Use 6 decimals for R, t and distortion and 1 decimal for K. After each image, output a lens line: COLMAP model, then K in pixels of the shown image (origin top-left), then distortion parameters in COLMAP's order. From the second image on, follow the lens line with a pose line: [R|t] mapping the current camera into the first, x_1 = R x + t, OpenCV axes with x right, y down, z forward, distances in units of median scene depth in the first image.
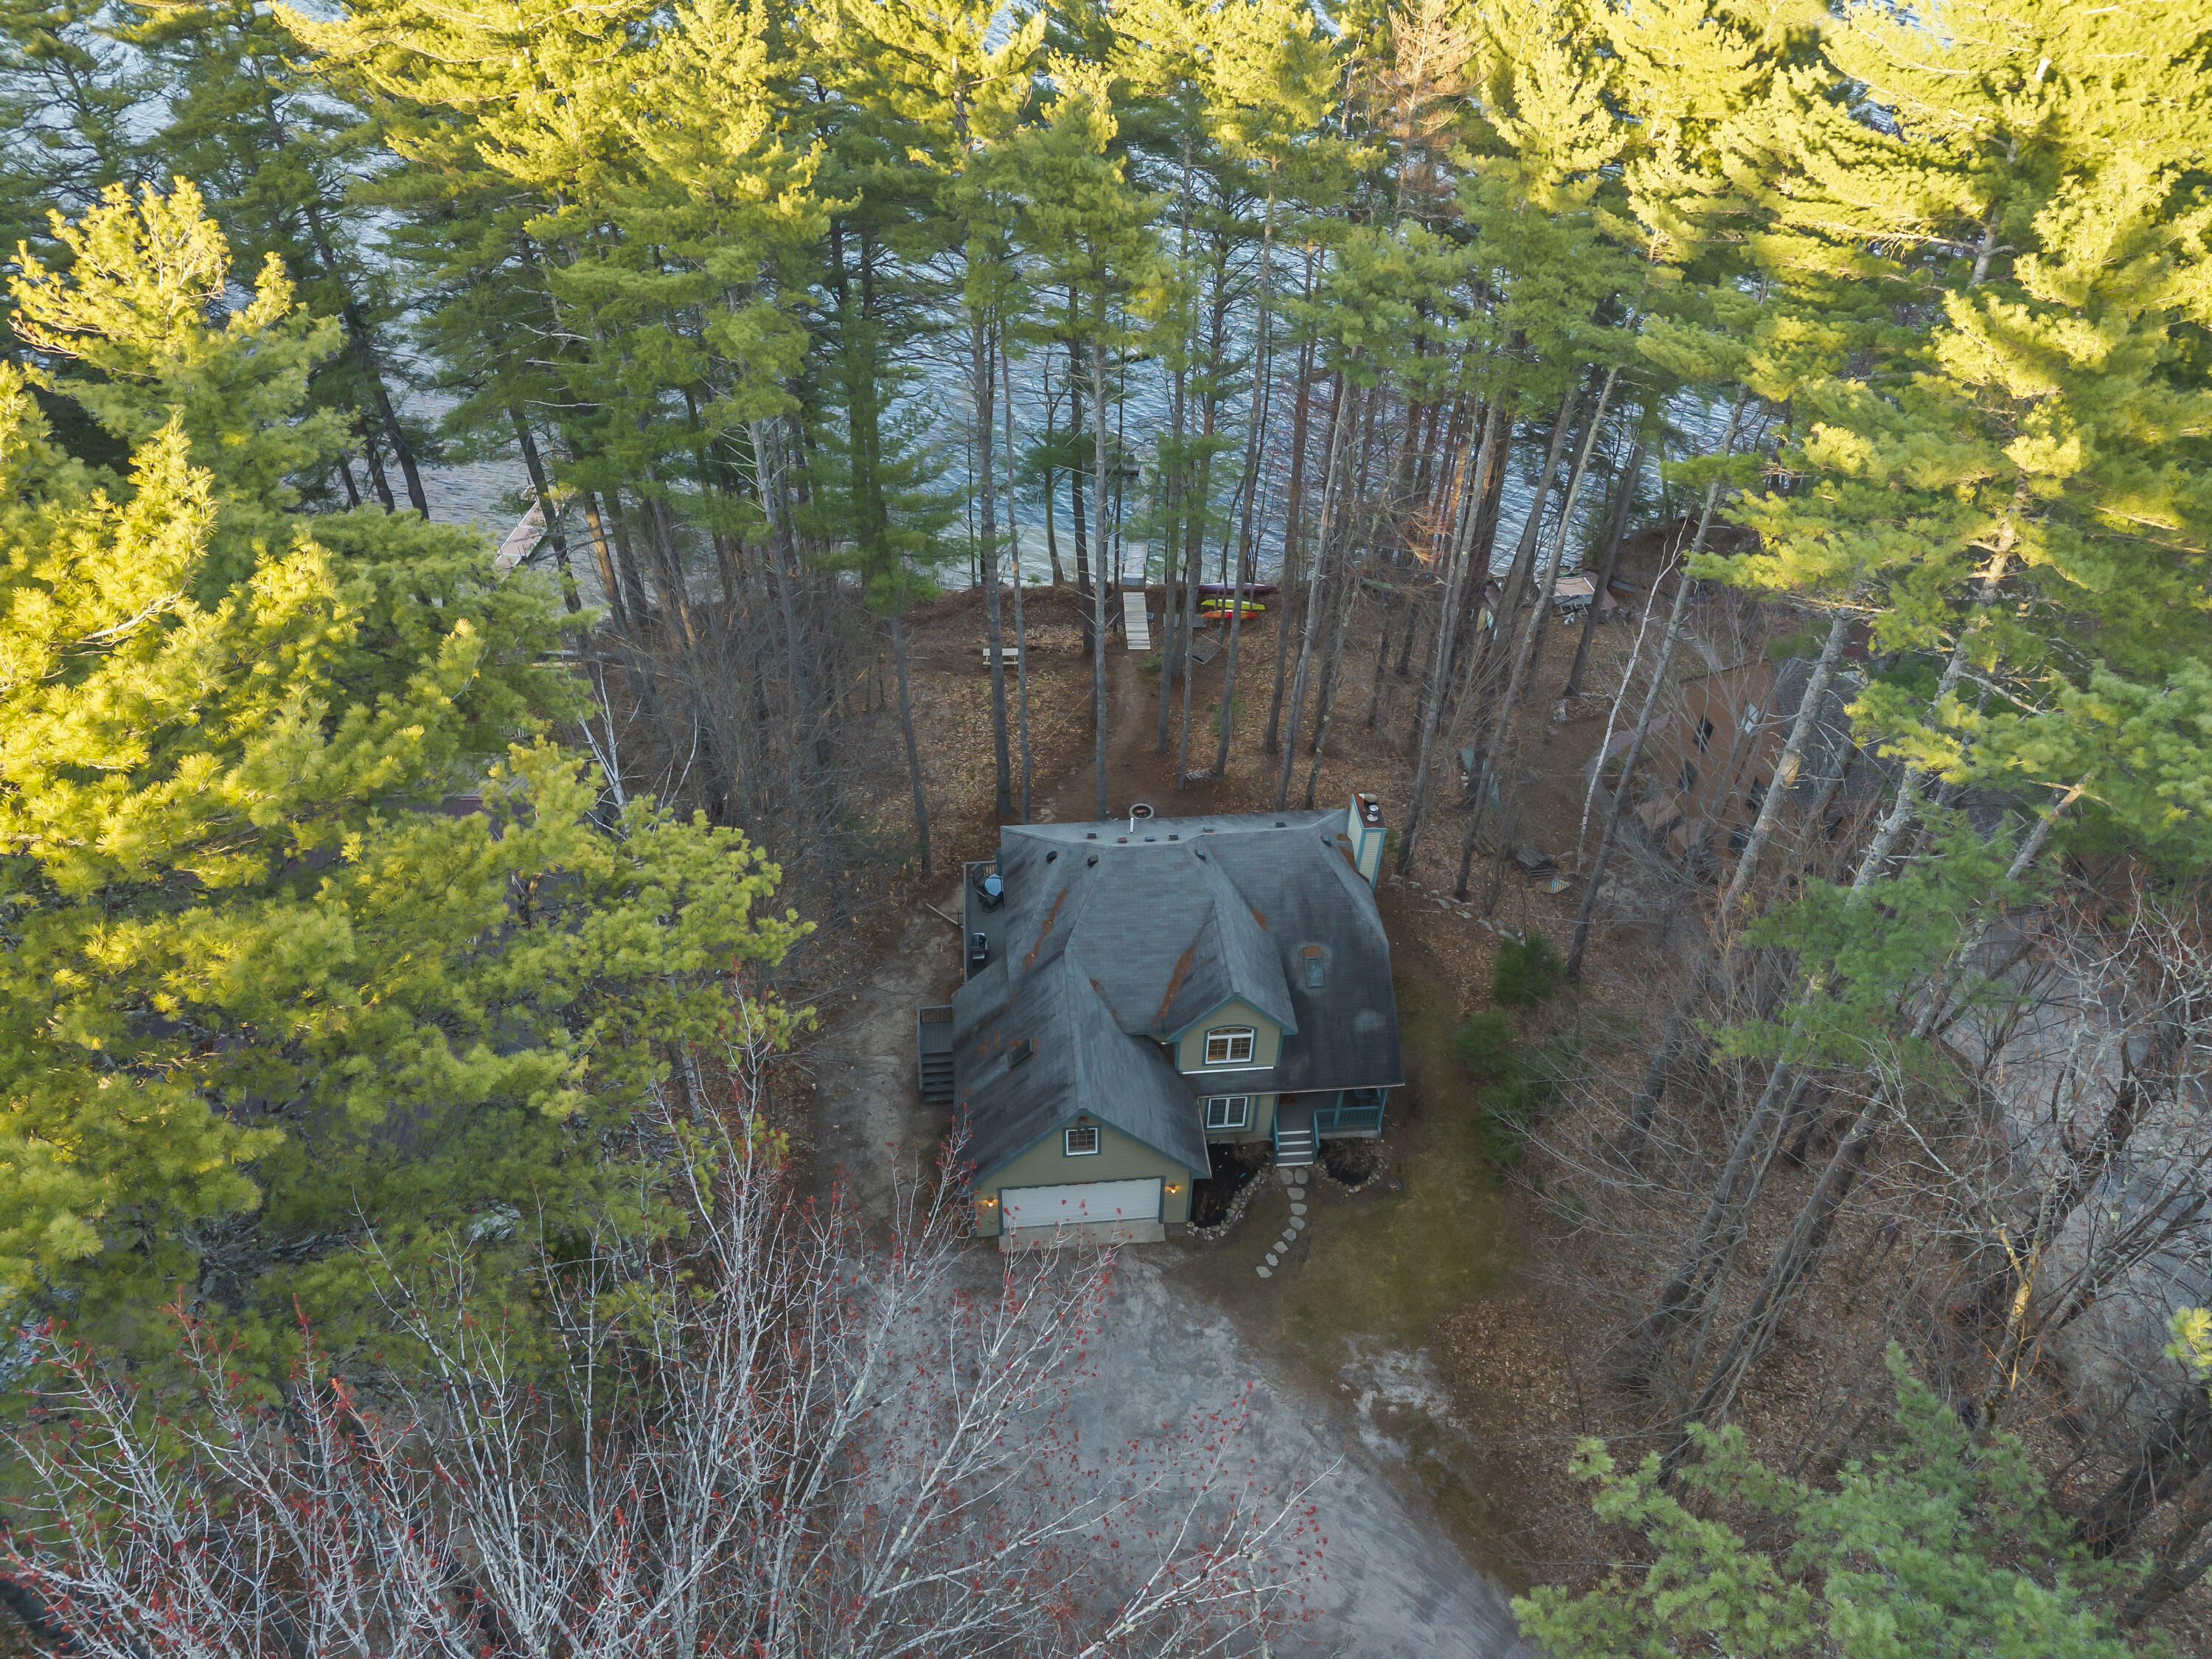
lens RADIAL K [[1515.9, 0, 1106.0], [0, 1515.9, 829.5], [0, 0, 1]] dist [0.001649, 0.000268]
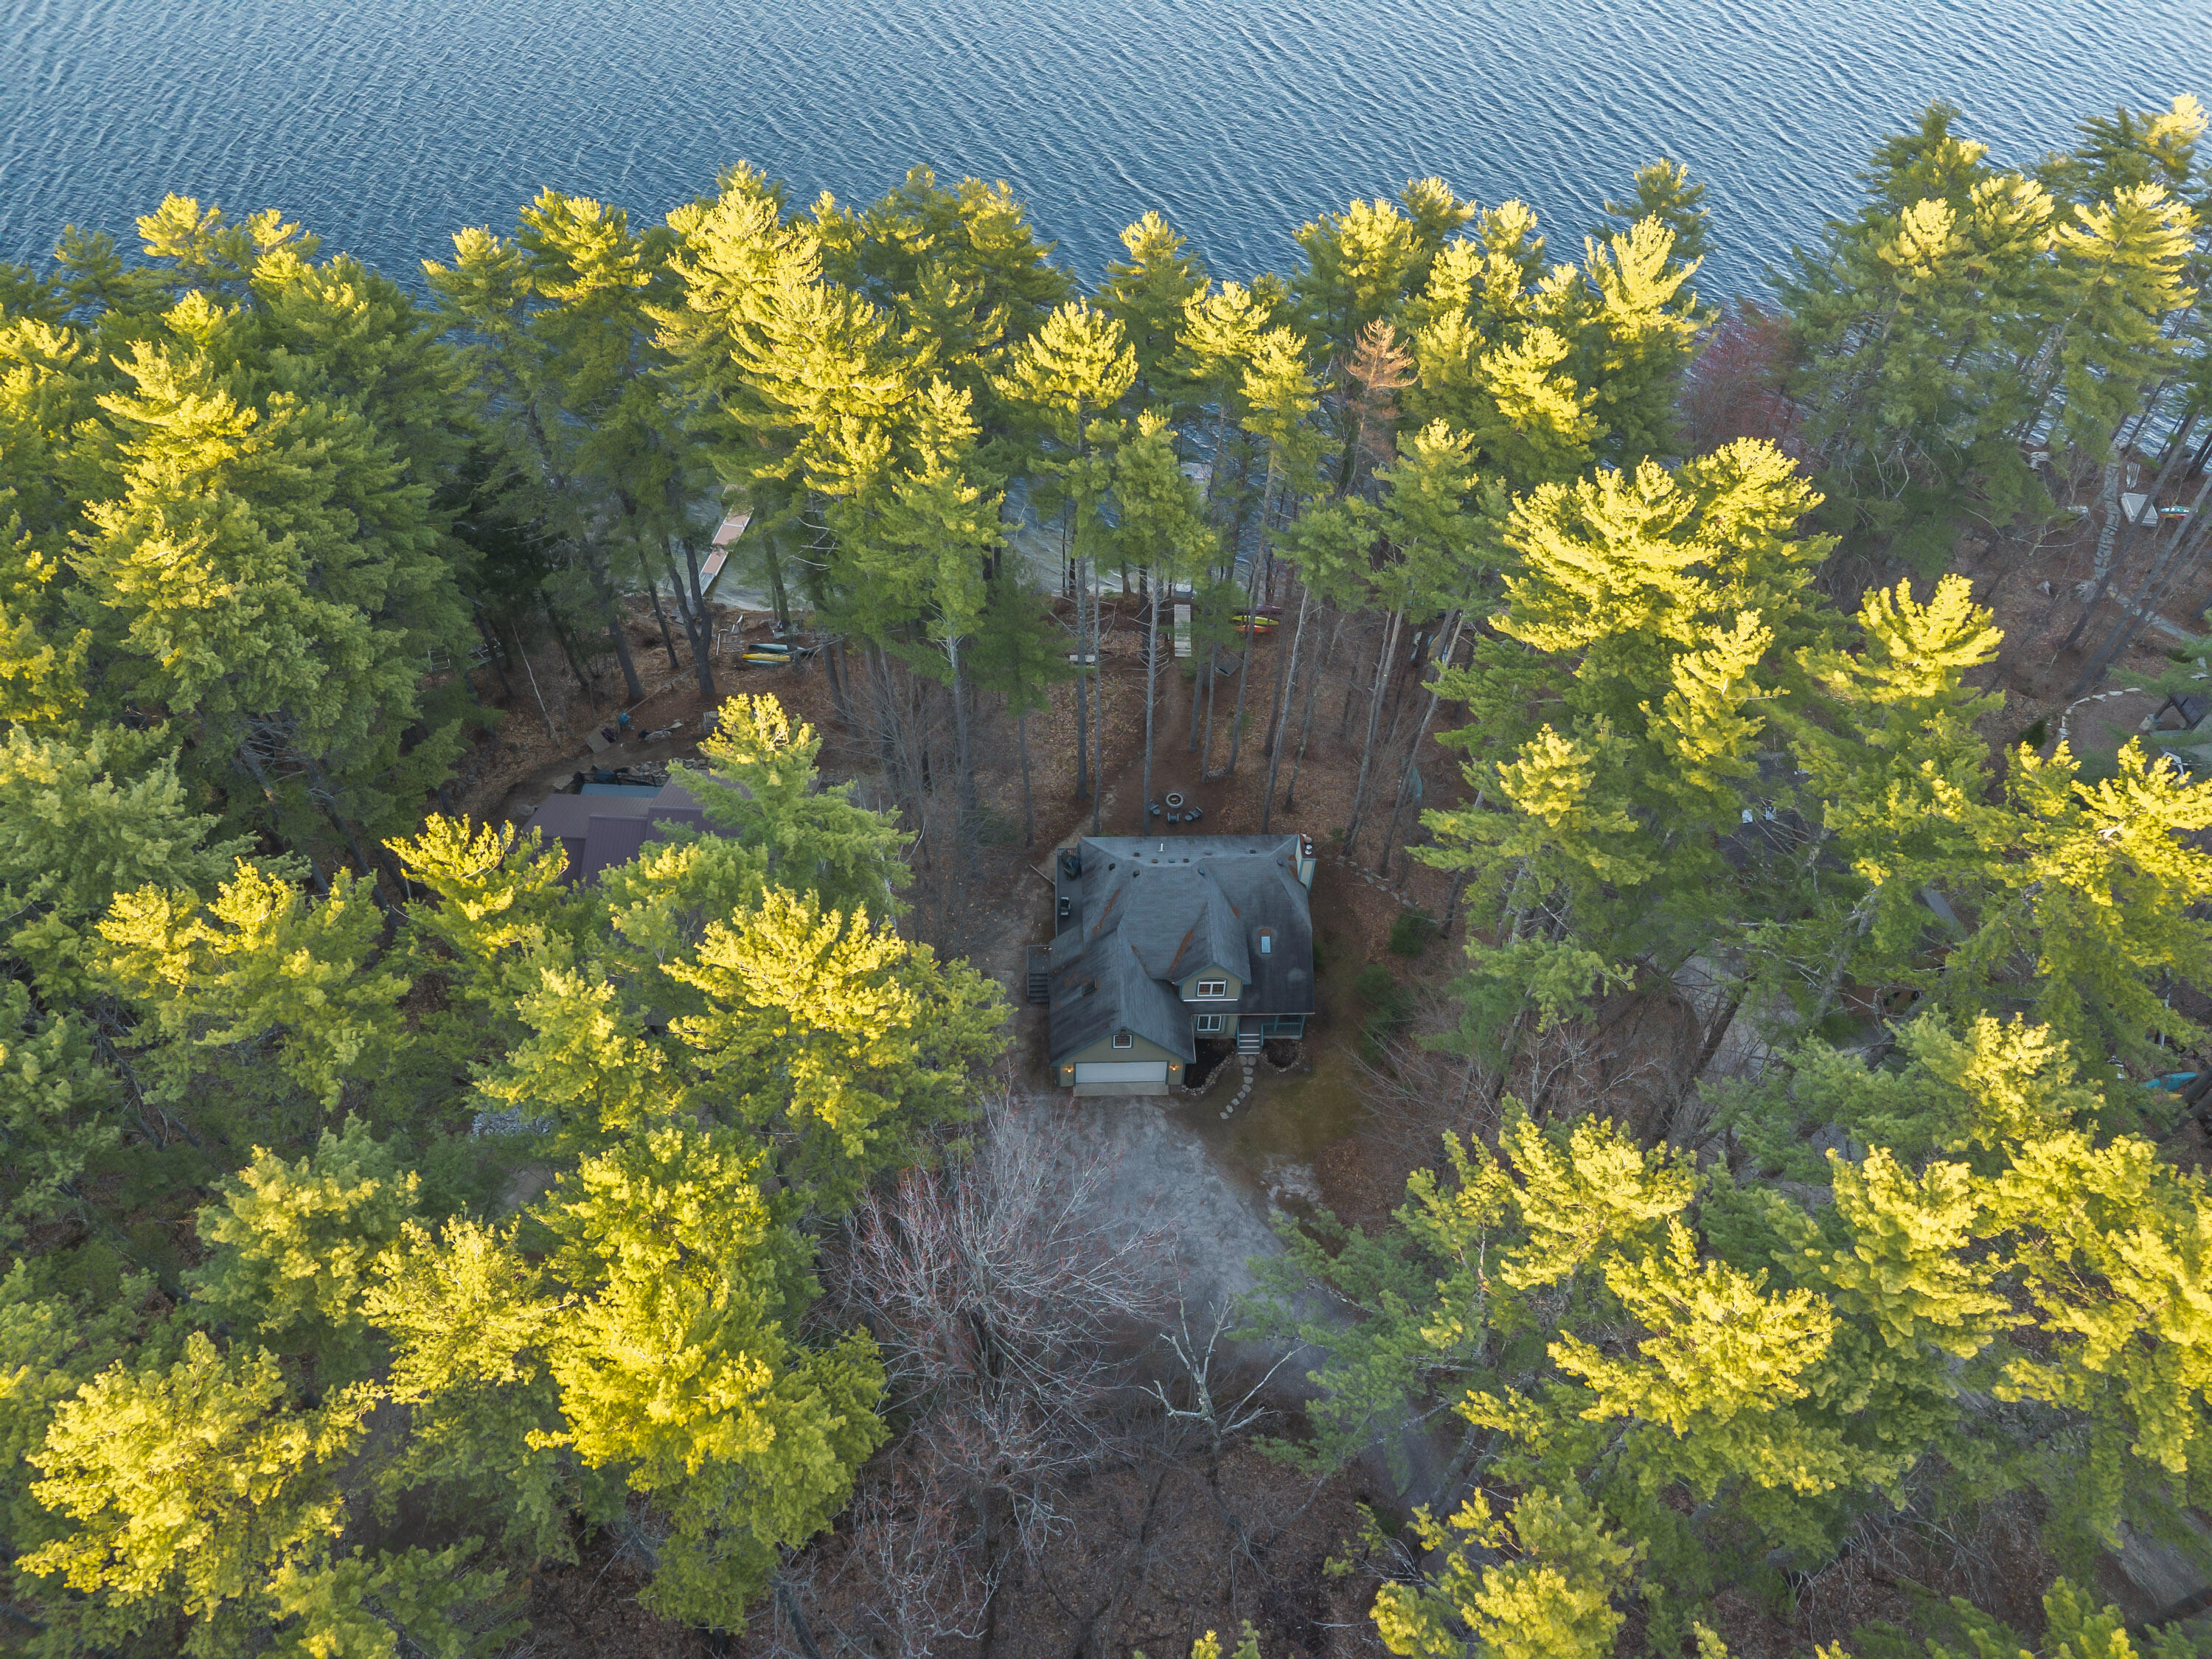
lens RADIAL K [[1556.5, 0, 1106.0], [0, 1556.5, 829.5], [0, 0, 1]] dist [0.001368, 0.000269]
pose [[0.998182, 0.049257, -0.034731, 0.014538], [-0.043545, 0.987810, 0.149452, -0.280725], [0.041670, -0.147668, 0.988159, -0.688350]]
